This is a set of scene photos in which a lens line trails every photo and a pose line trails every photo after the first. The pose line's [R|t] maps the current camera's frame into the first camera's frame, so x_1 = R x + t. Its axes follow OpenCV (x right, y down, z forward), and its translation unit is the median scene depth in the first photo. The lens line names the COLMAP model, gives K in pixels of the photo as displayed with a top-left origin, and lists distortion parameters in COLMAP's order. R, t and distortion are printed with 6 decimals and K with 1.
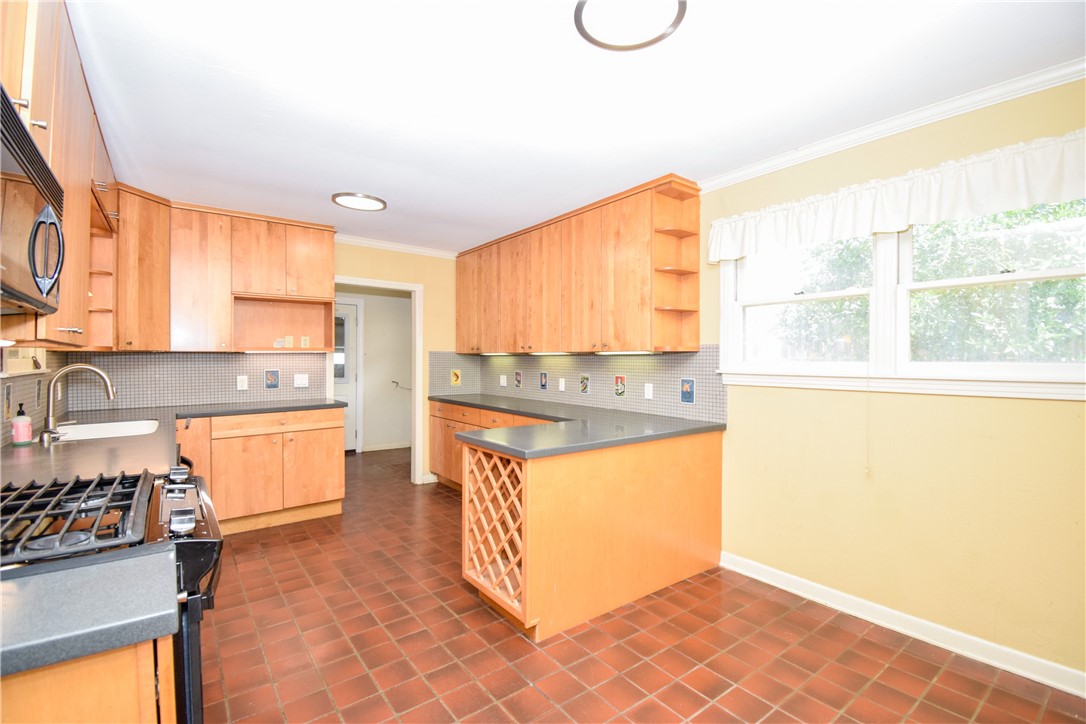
lens RADIAL K [[478.8, 0, 550.1], [0, 478.8, 364.6], [0, 0, 1]] dist [0.026640, -0.031112]
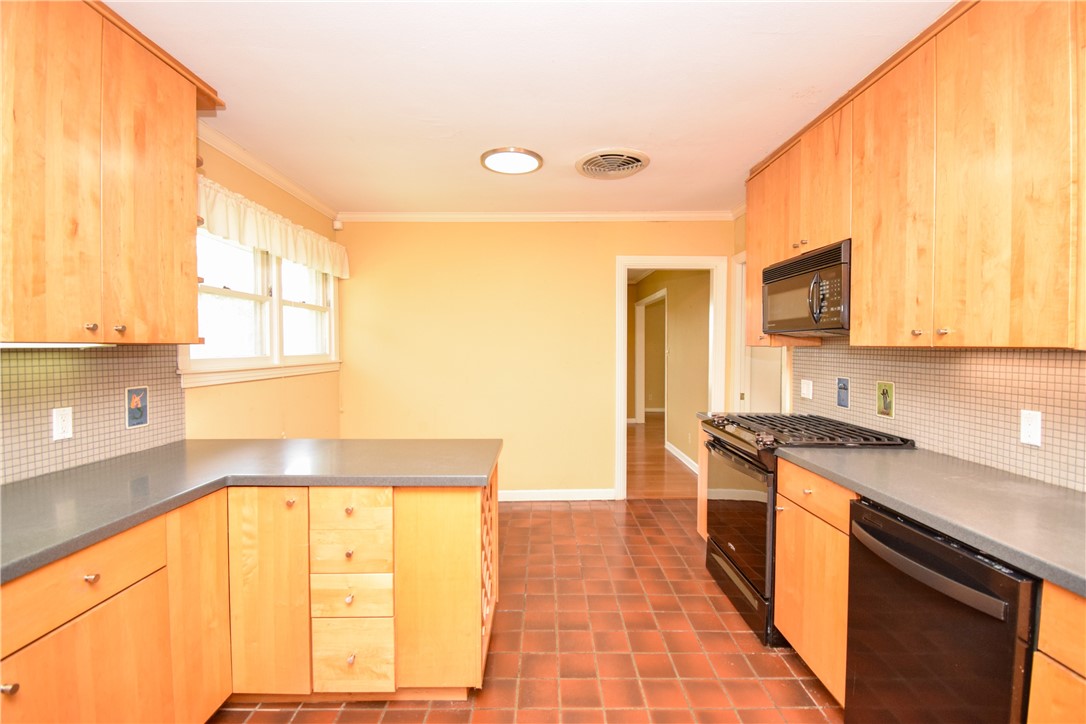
lens RADIAL K [[488.2, 0, 548.8], [0, 488.2, 365.4], [0, 0, 1]] dist [0.019710, 0.000013]
pose [[-0.796236, -0.025943, 0.604430, -0.527994], [0.004451, 0.998802, 0.048734, -0.028185], [-0.604970, 0.041494, -0.795167, 1.180494]]
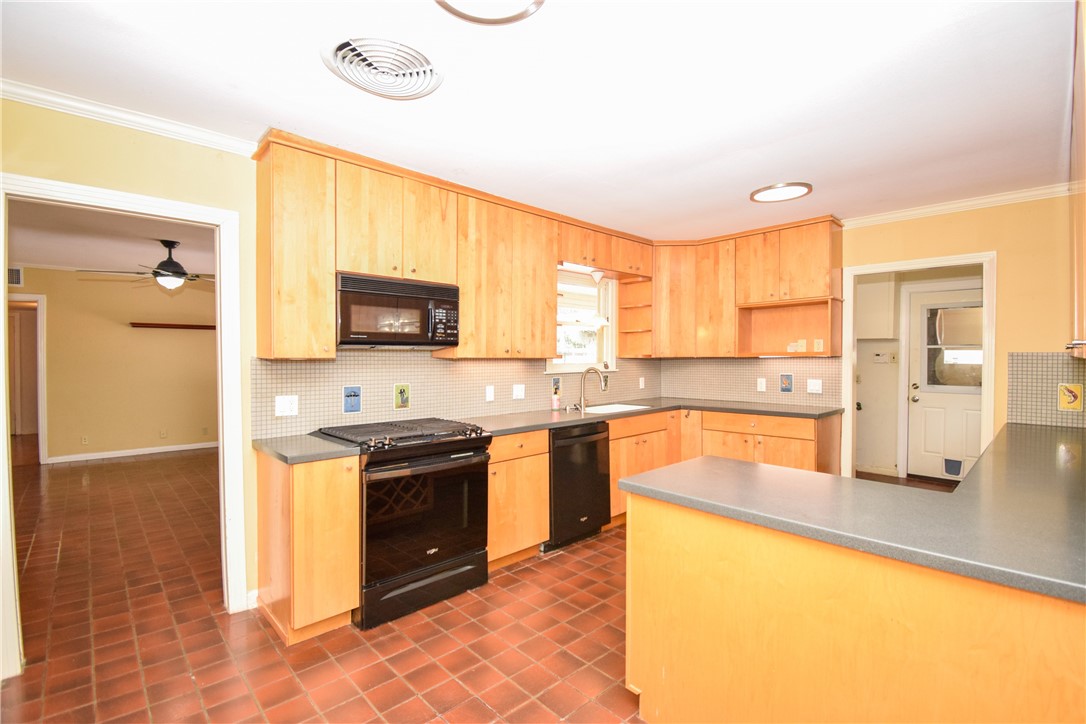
lens RADIAL K [[488.0, 0, 548.1], [0, 488.0, 362.4], [0, 0, 1]] dist [0.020111, -0.026082]
pose [[0.091709, 0.009797, -0.995738, 0.521124], [-0.010847, 0.999902, 0.008839, -0.021584], [0.995727, 0.009991, 0.091806, 0.510873]]
